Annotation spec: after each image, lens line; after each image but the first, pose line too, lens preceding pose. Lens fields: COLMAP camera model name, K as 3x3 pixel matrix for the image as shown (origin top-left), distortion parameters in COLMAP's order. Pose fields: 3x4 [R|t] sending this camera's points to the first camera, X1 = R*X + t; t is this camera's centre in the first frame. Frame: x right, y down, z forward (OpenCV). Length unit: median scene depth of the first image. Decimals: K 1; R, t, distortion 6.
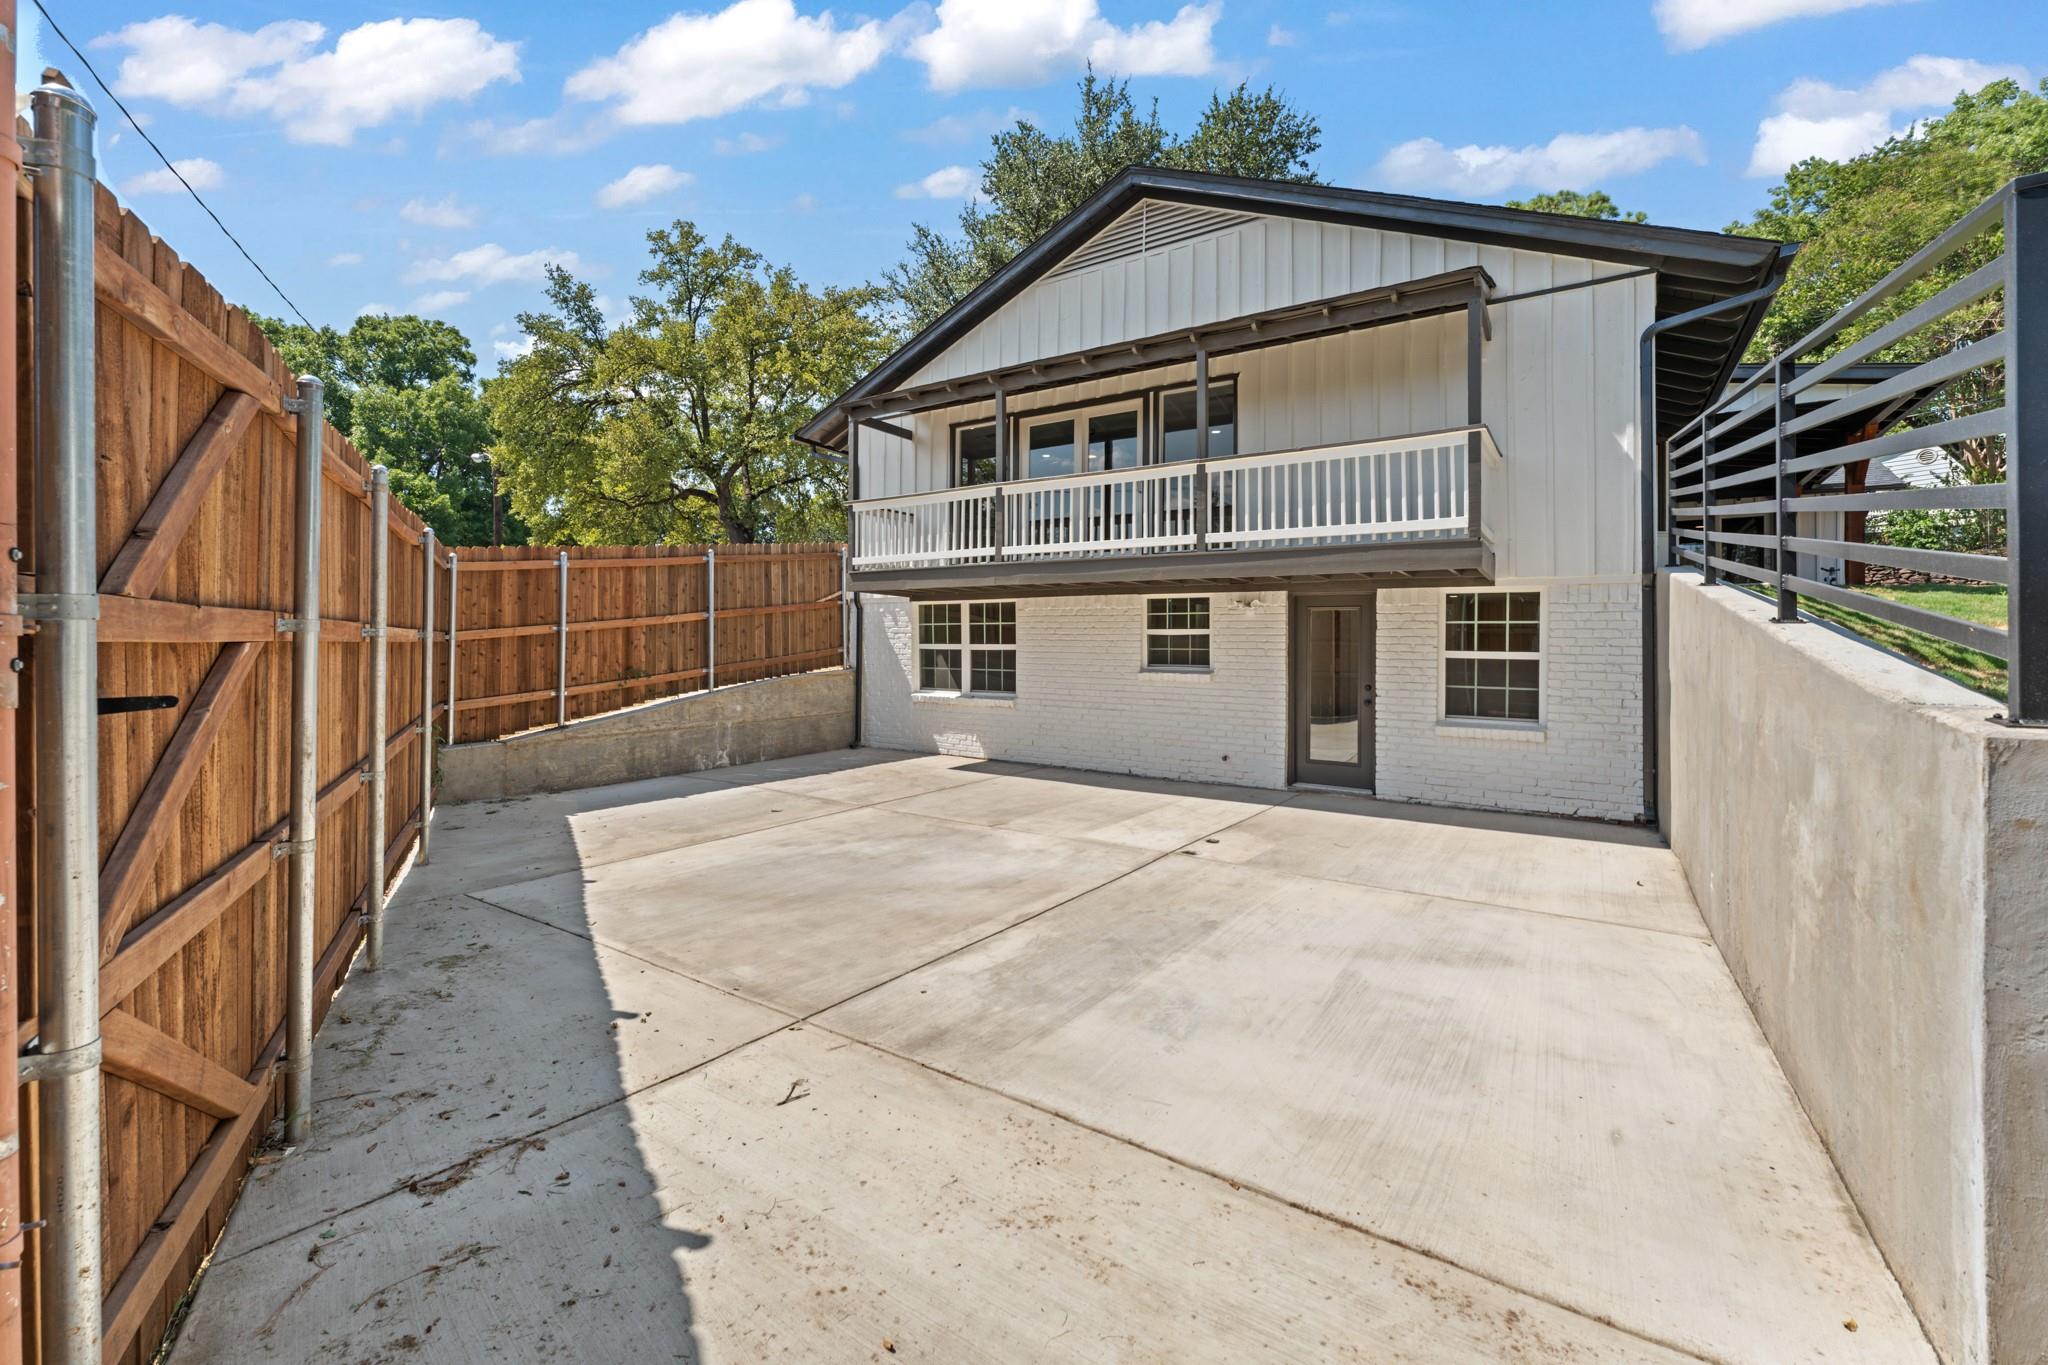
lens RADIAL K [[829.7, 0, 1017.7], [0, 829.7, 634.3], [0, 0, 1]] dist [0.003363, 0.000045]
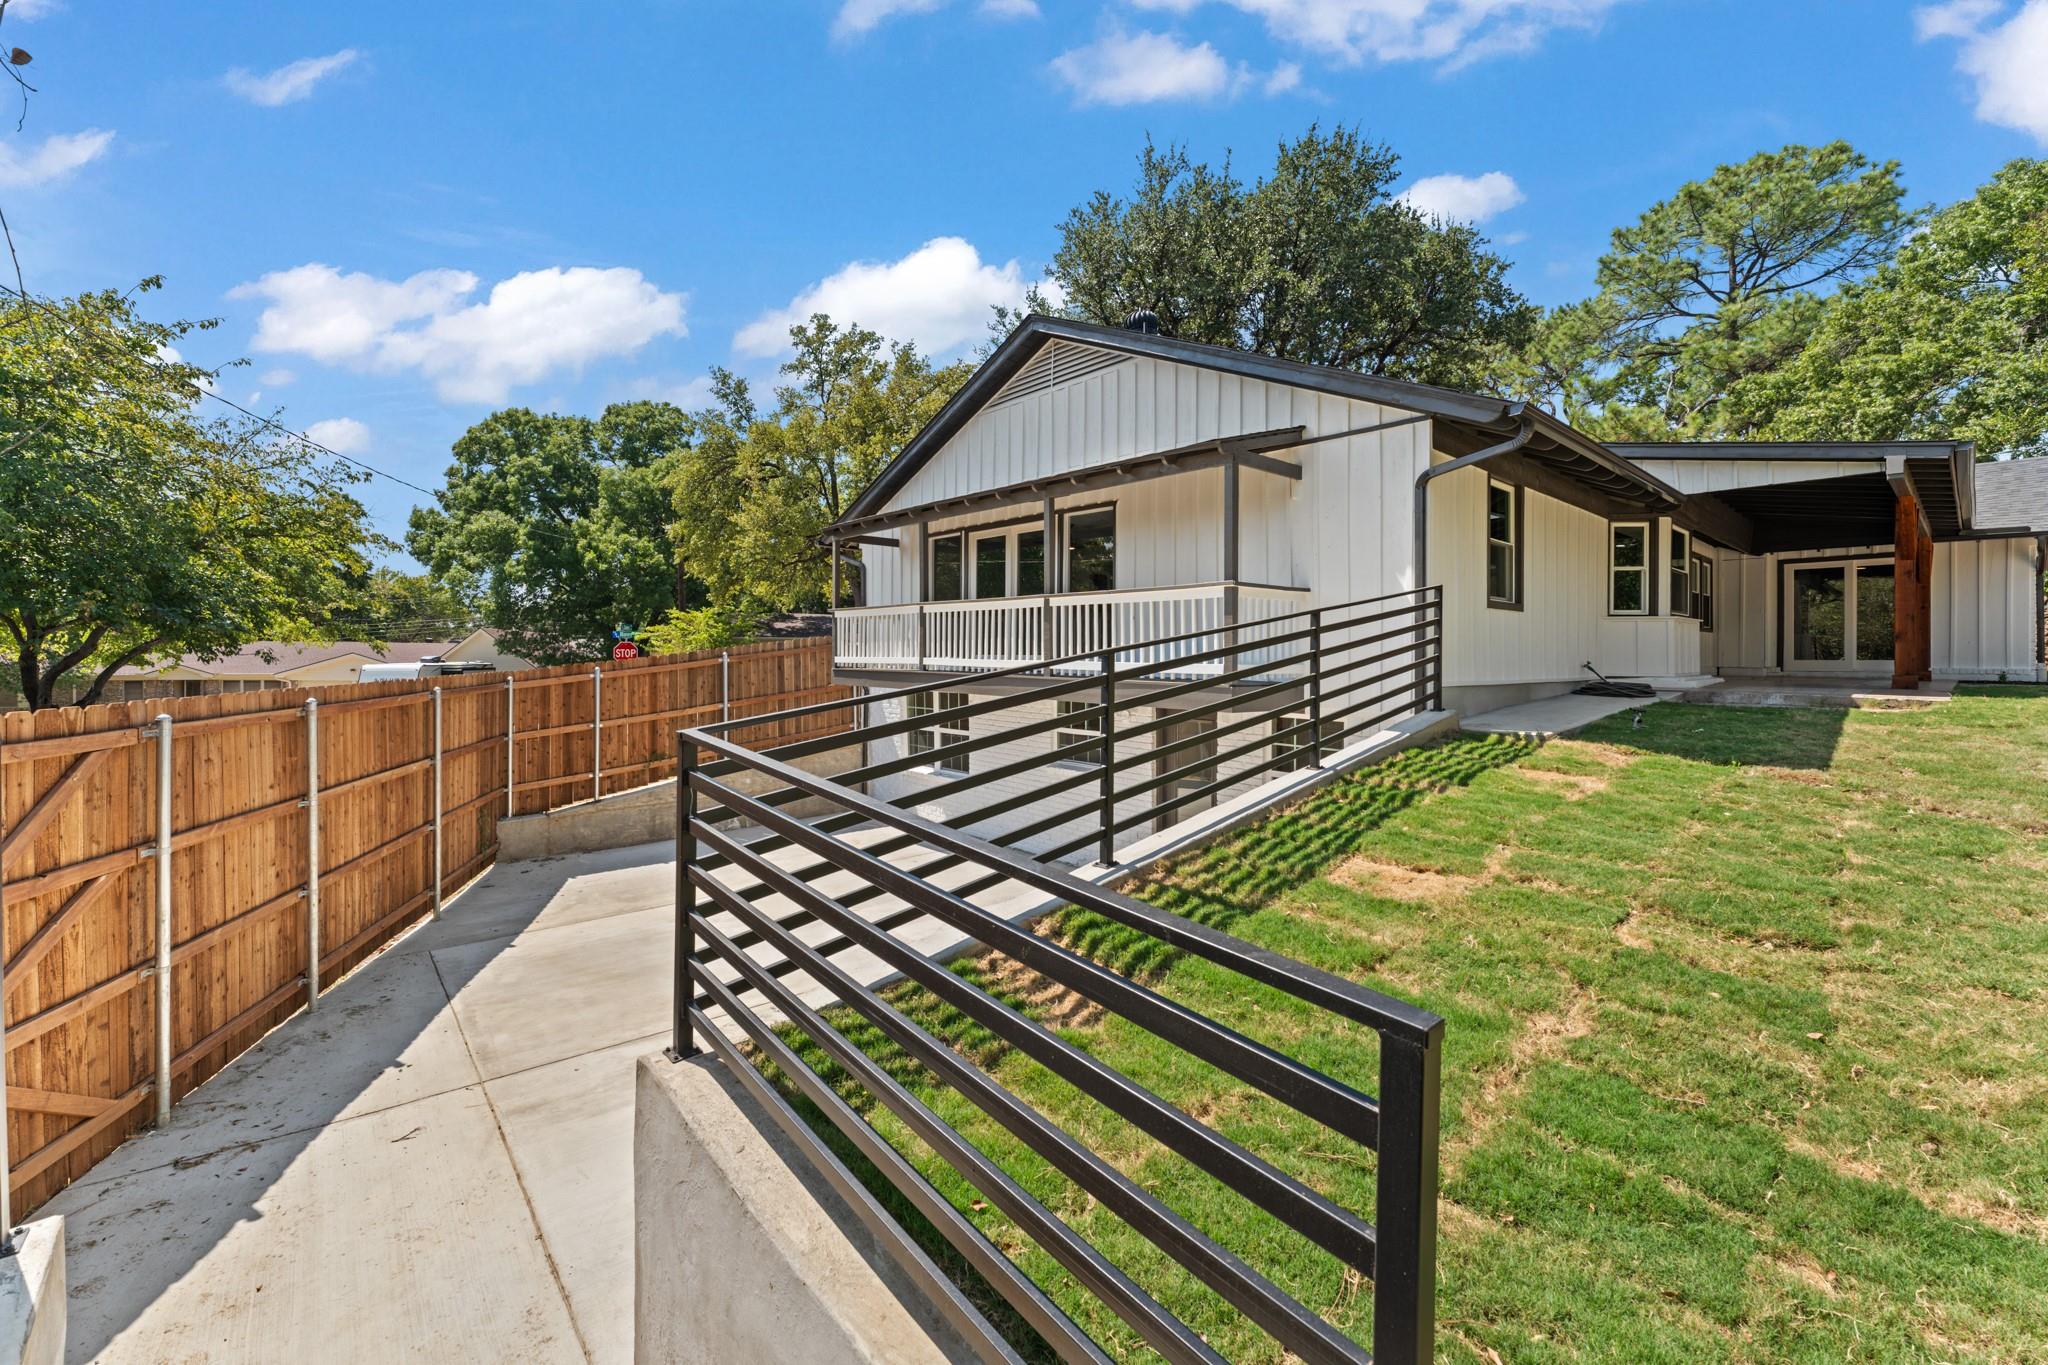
lens RADIAL K [[818.4, 0, 1016.4], [0, 818.4, 653.3], [0, 0, 1]] dist [-0.000868, 0.000036]
pose [[0.967959, -0.006882, -0.251014, 0.382809], [0.010418, 0.999864, 0.012762, -0.120449], [0.250893, -0.014968, 0.967899, -0.074075]]
